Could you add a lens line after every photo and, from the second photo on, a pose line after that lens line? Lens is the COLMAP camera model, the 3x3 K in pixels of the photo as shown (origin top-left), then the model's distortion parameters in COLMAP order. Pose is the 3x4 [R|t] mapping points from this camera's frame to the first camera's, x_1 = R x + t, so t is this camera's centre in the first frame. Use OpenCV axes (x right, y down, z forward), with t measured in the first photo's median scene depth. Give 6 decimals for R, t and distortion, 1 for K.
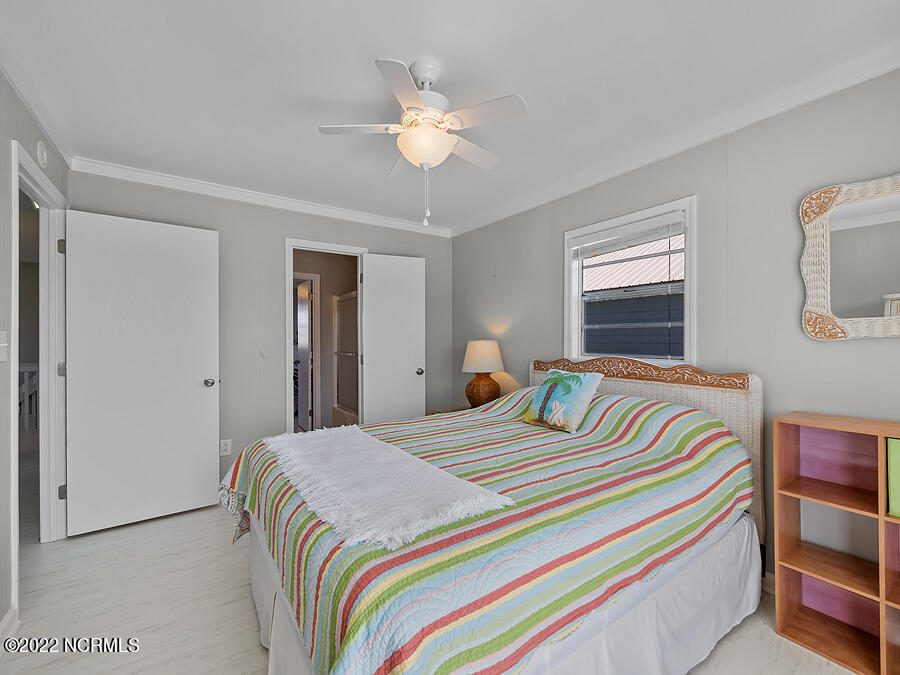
lens RADIAL K [[380.7, 0, 450.3], [0, 380.7, 338.0], [0, 0, 1]] dist [-0.004697, -0.000394]
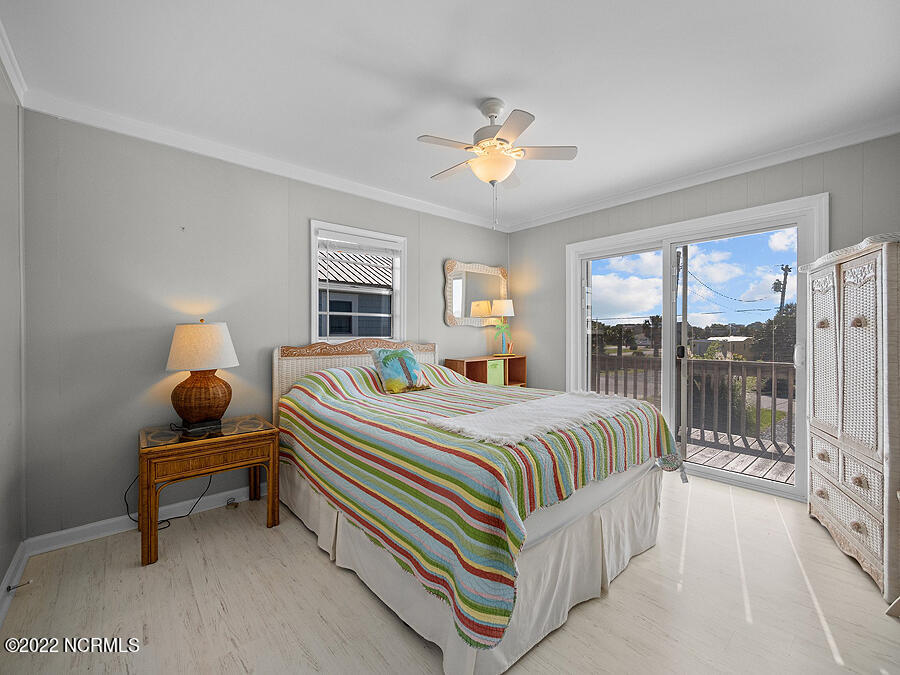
lens RADIAL K [[380.7, 0, 449.8], [0, 380.7, 335.7], [0, 0, 1]] dist [-0.004697, -0.000394]
pose [[-0.096101, -0.004548, 0.995361, -0.773995], [-0.005202, 0.999978, 0.004066, 0.031135], [-0.995358, -0.004787, -0.096123, 0.741864]]
